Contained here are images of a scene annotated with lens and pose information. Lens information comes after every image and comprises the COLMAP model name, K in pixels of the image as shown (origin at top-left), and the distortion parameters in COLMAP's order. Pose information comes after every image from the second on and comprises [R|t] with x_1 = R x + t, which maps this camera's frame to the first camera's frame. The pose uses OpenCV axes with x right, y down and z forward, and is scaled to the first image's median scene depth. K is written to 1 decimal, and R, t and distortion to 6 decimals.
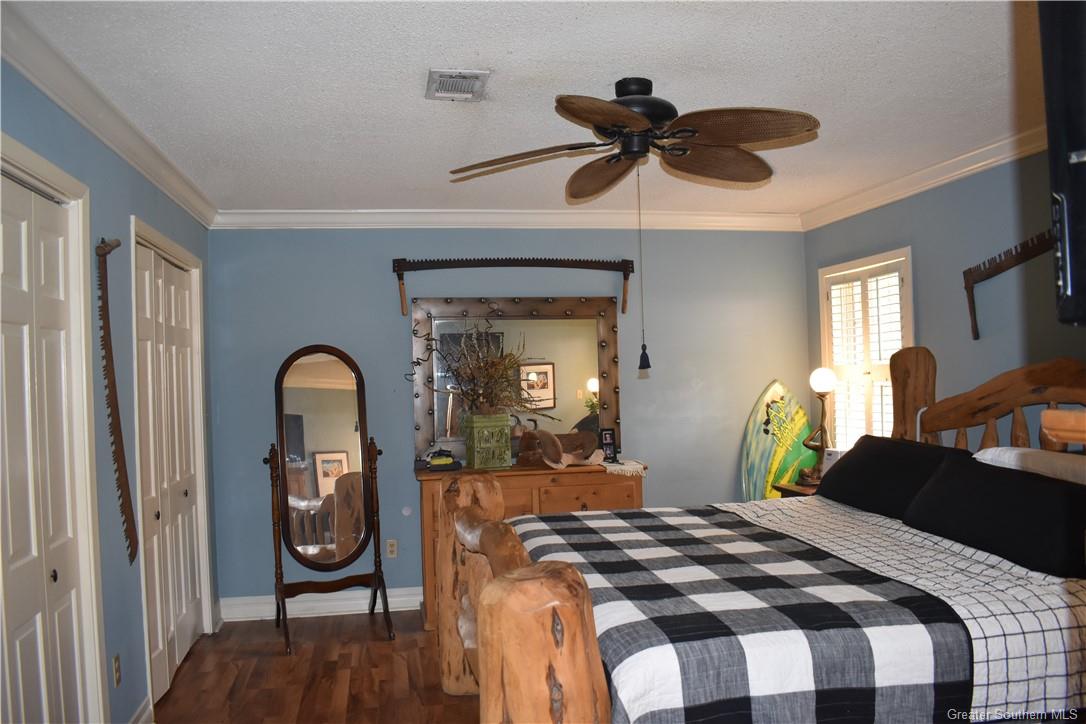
lens RADIAL K [[841.0, 0, 541.4], [0, 841.0, 364.2], [0, 0, 1]] dist [-0.094684, 0.009915]
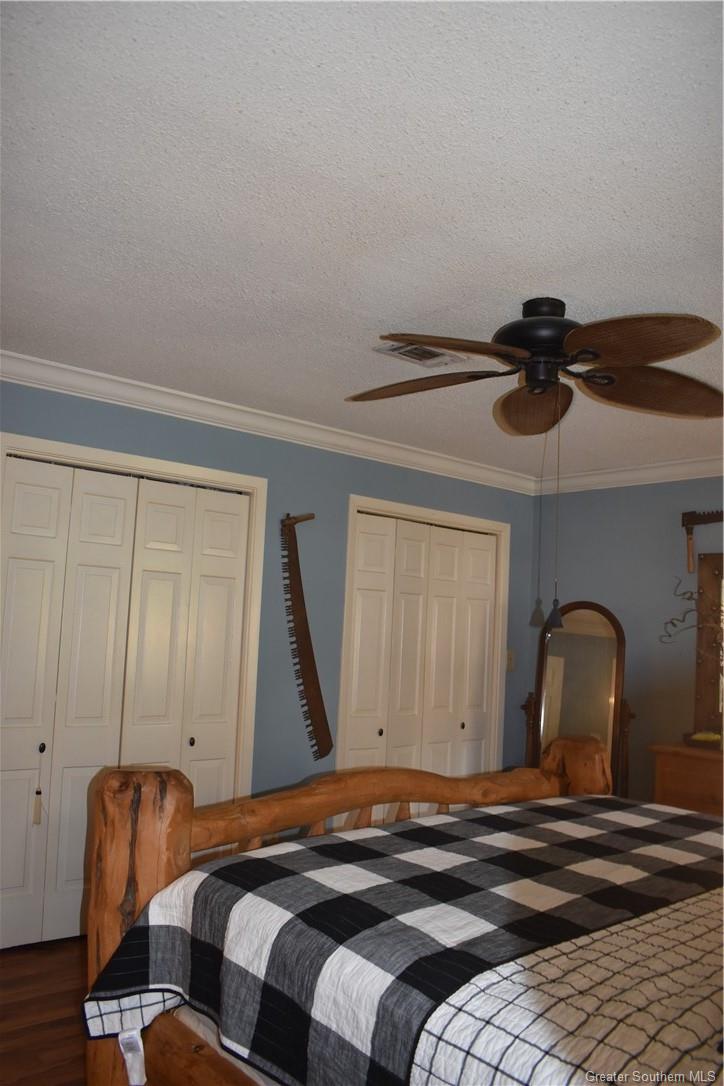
lens RADIAL K [[841.0, 0, 364.4], [0, 841.0, 542.3], [0, 0, 1]] dist [-0.094684, 0.009915]
pose [[0.504725, -0.036104, -0.862525, 0.492189], [-0.055400, 0.995711, -0.074097, -0.004673], [0.861500, 0.085183, 0.500560, 0.260764]]
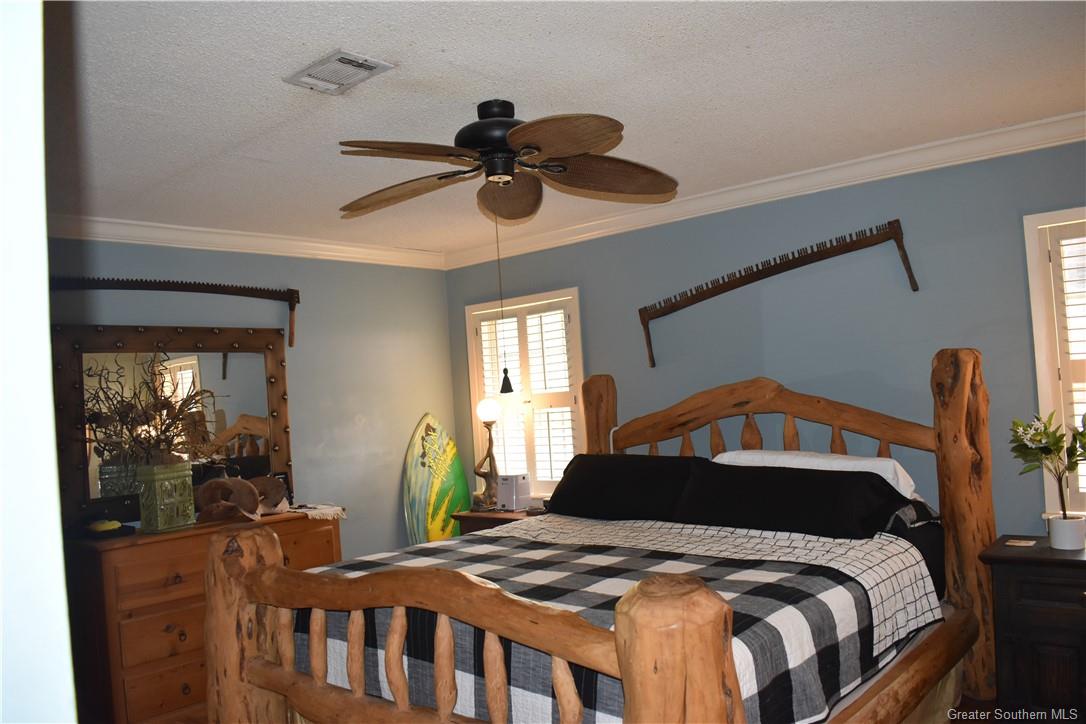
lens RADIAL K [[841.0, 0, 541.4], [0, 841.0, 364.2], [0, 0, 1]] dist [-0.094684, 0.009915]
pose [[0.789247, -0.002860, 0.614069, -0.293128], [0.037120, 0.998383, -0.043060, 0.010289], [-0.612953, 0.056779, 0.788077, 0.125822]]
